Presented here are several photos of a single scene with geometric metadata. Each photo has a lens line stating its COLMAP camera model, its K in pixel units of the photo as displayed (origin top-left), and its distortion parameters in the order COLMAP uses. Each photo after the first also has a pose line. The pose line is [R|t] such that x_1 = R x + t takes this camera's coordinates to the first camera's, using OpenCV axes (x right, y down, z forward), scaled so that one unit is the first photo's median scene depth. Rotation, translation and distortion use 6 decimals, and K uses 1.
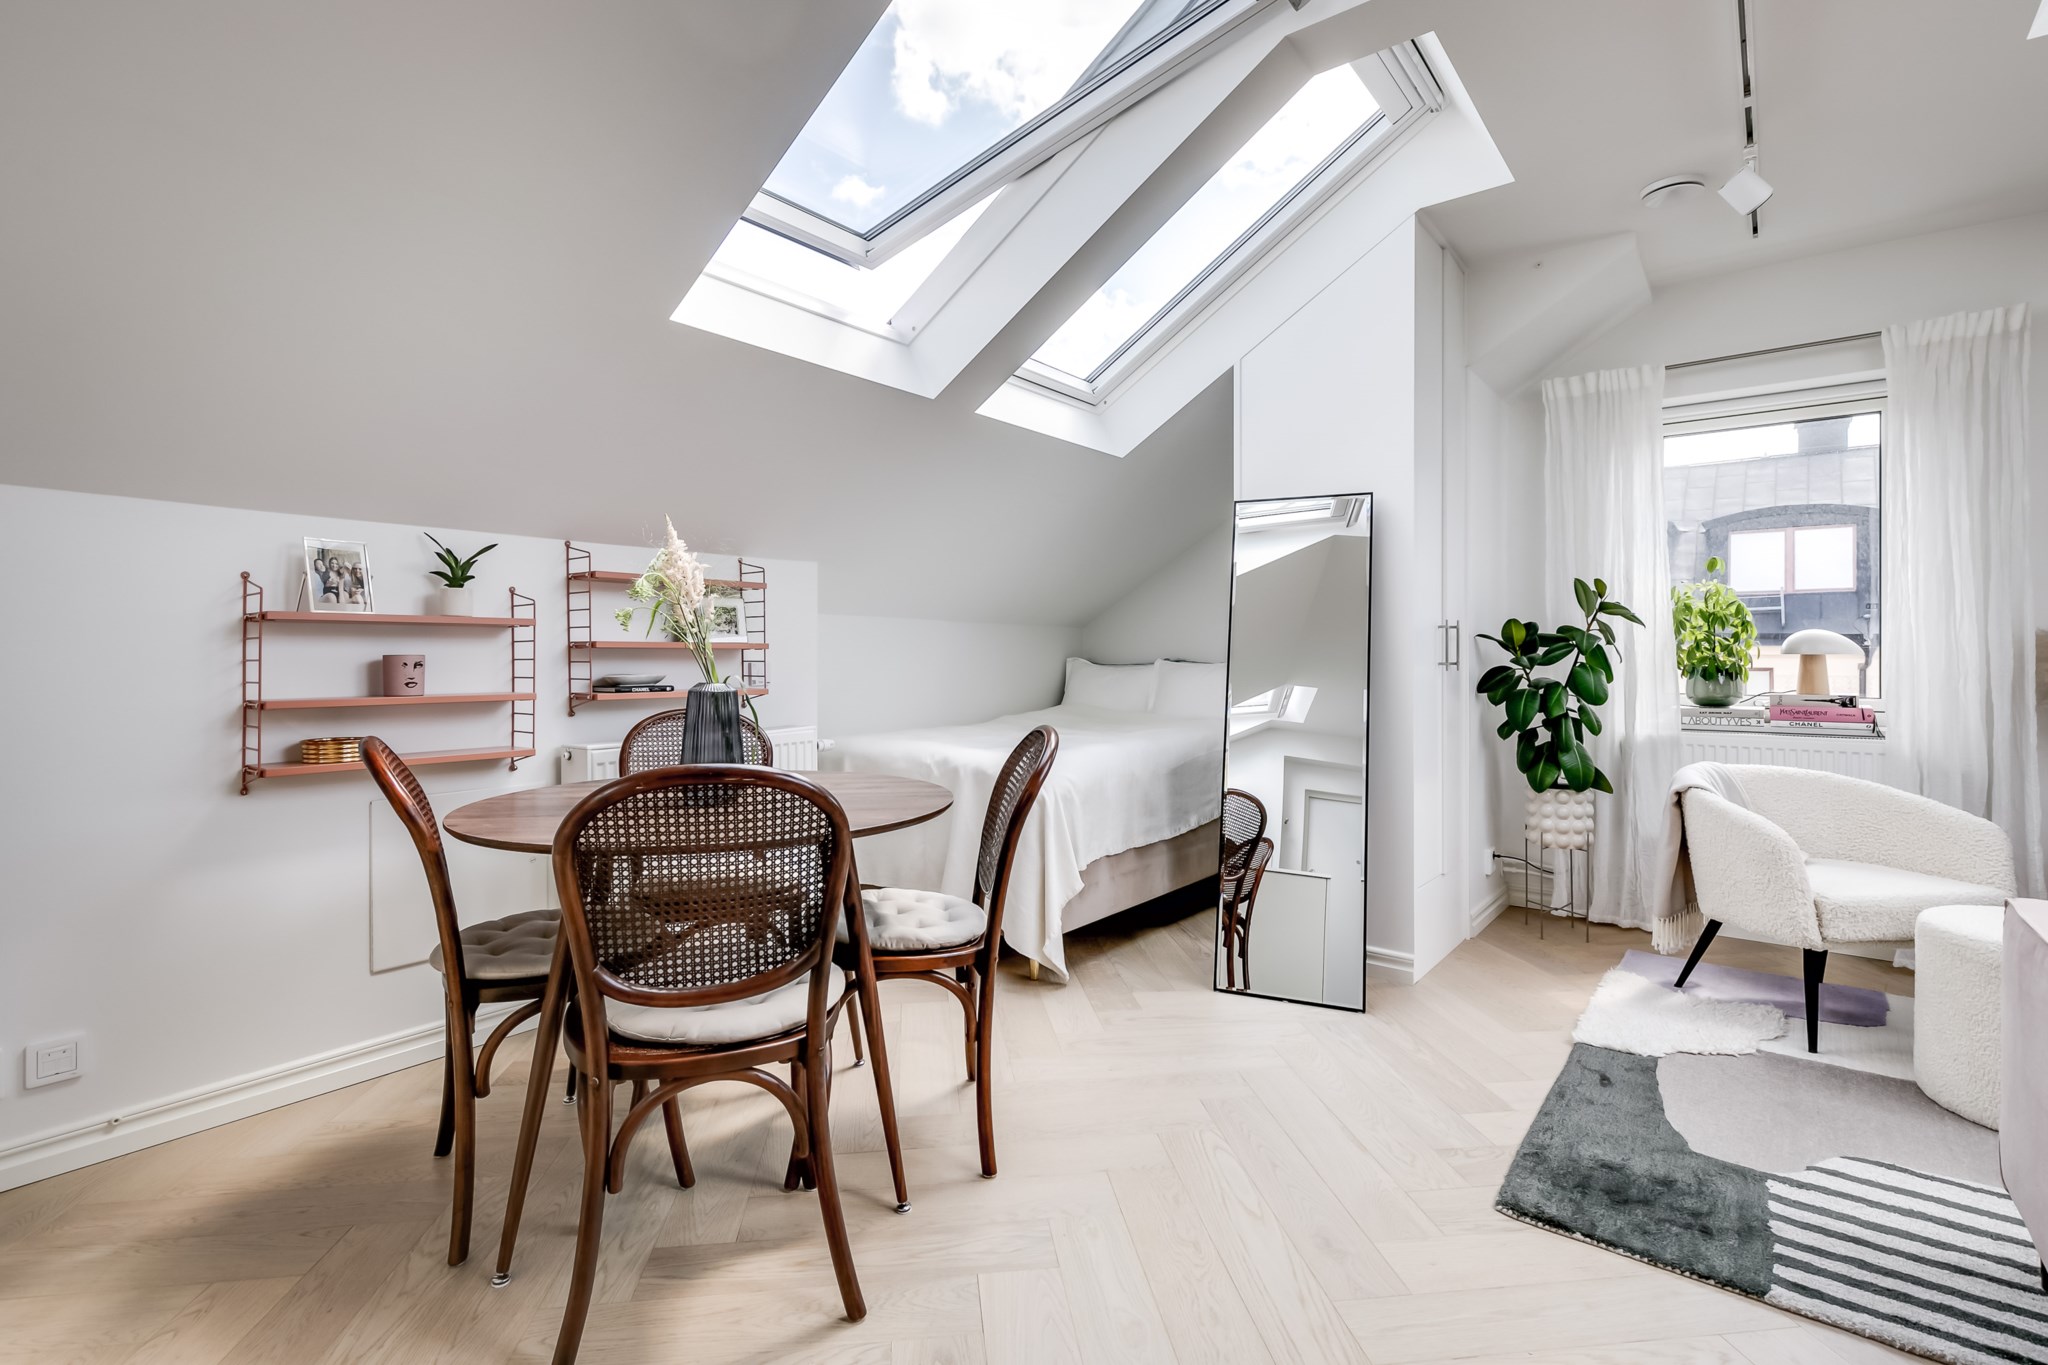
lens RADIAL K [[970.5, 0, 1025.9], [0, 970.5, 660.4], [0, 0, 1]] dist [-0.000735, 0.000020]
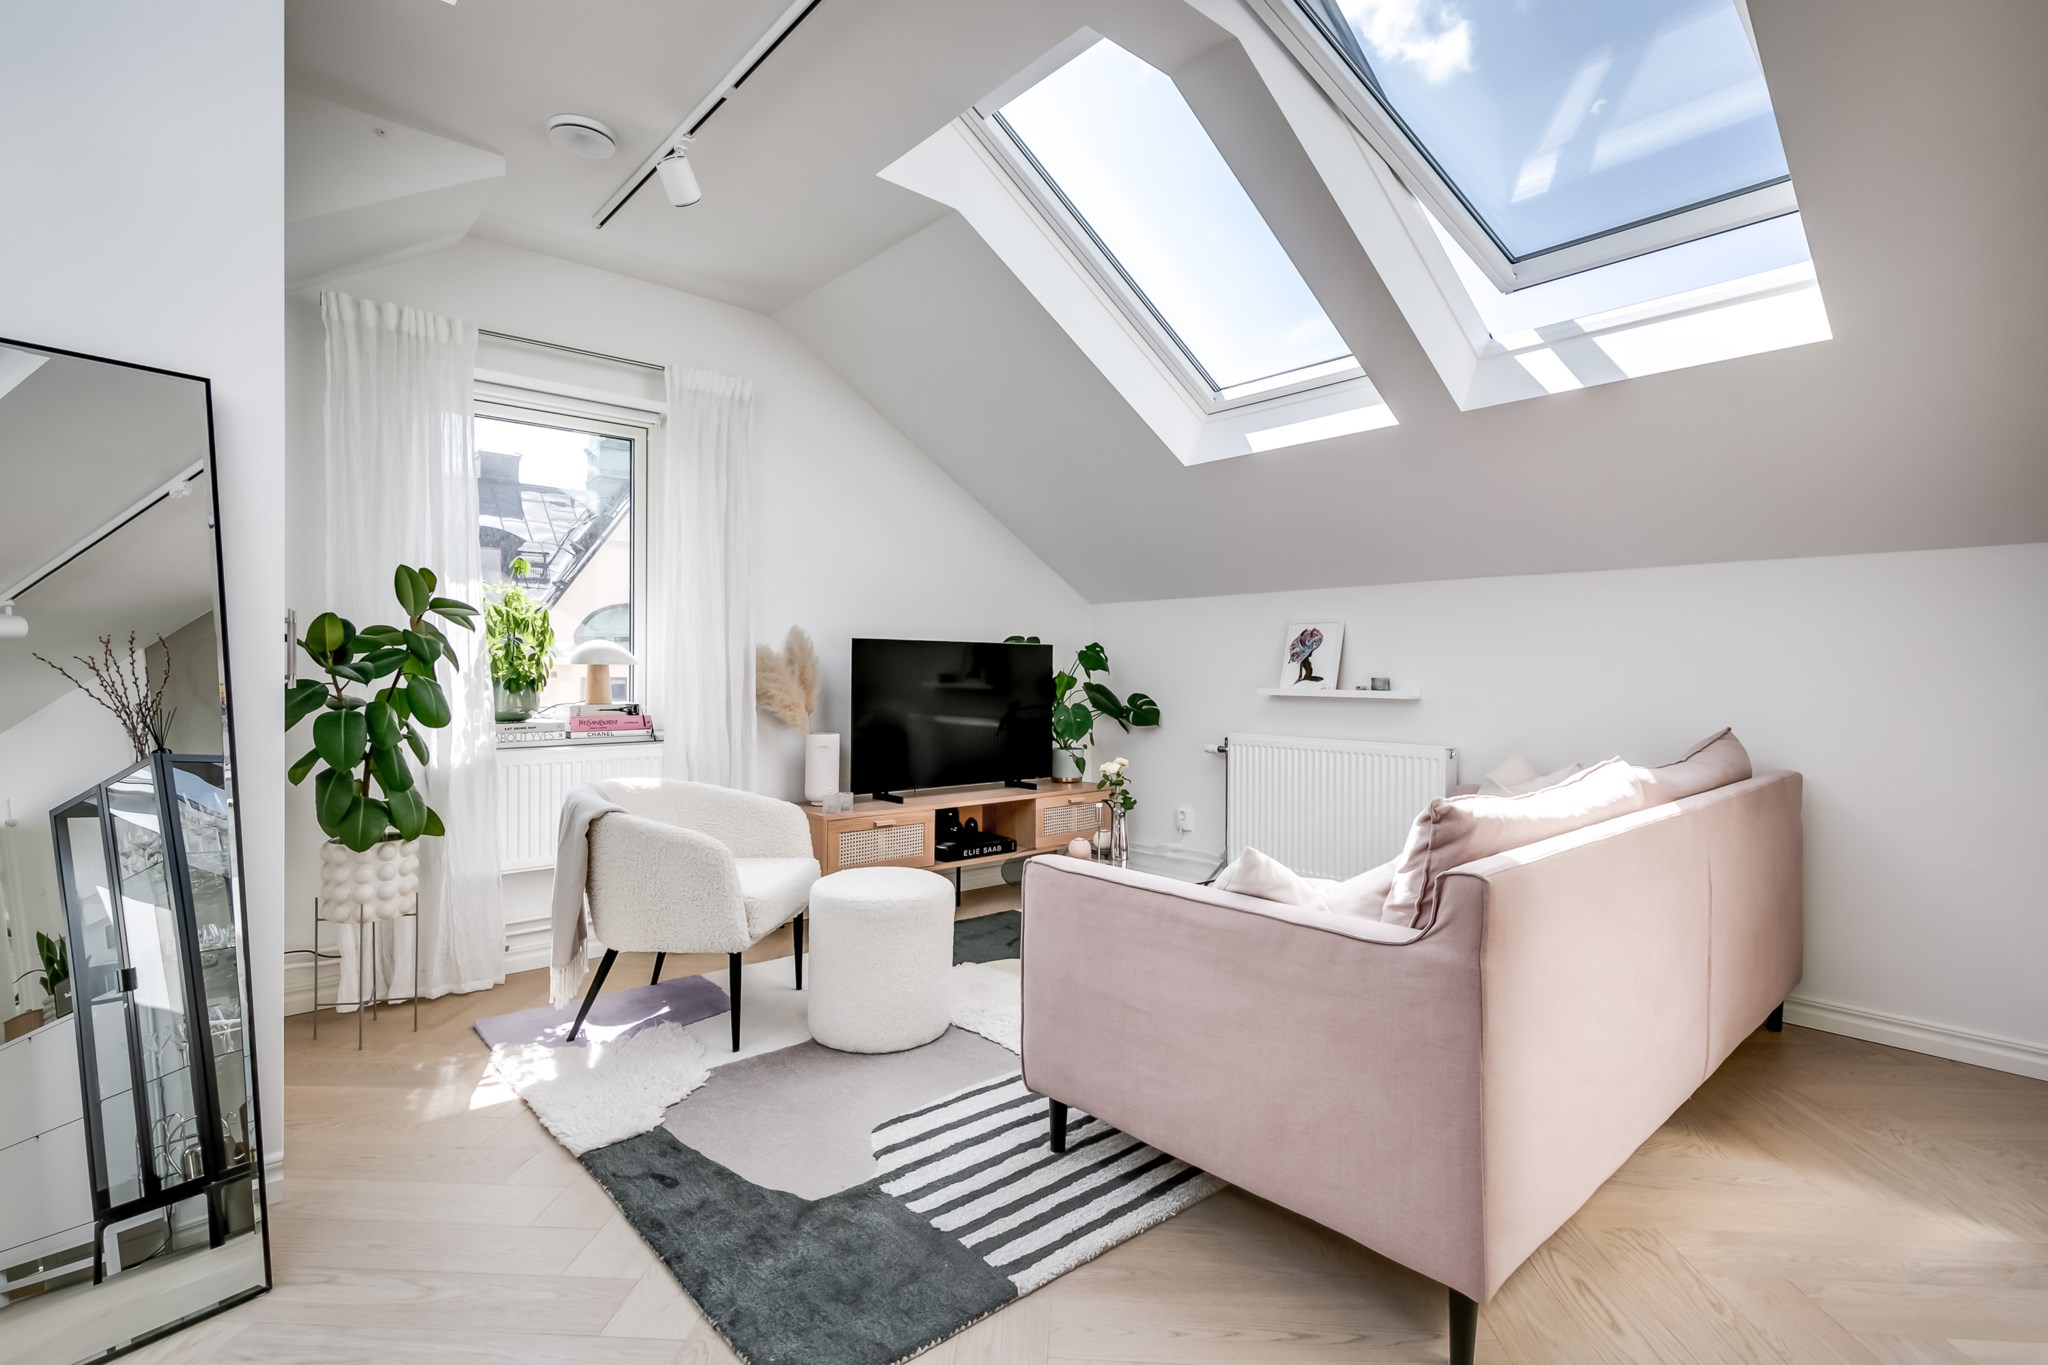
lens RADIAL K [[970.5, 0, 1078.7], [0, 970.5, 674.0], [0, 0, 1]] dist [-0.000735, 0.000020]
pose [[0.159439, -0.006986, 0.987183, -0.122087], [-0.000929, 0.999973, 0.007227, -0.004500], [-0.987207, -0.002069, 0.159429, 0.391413]]
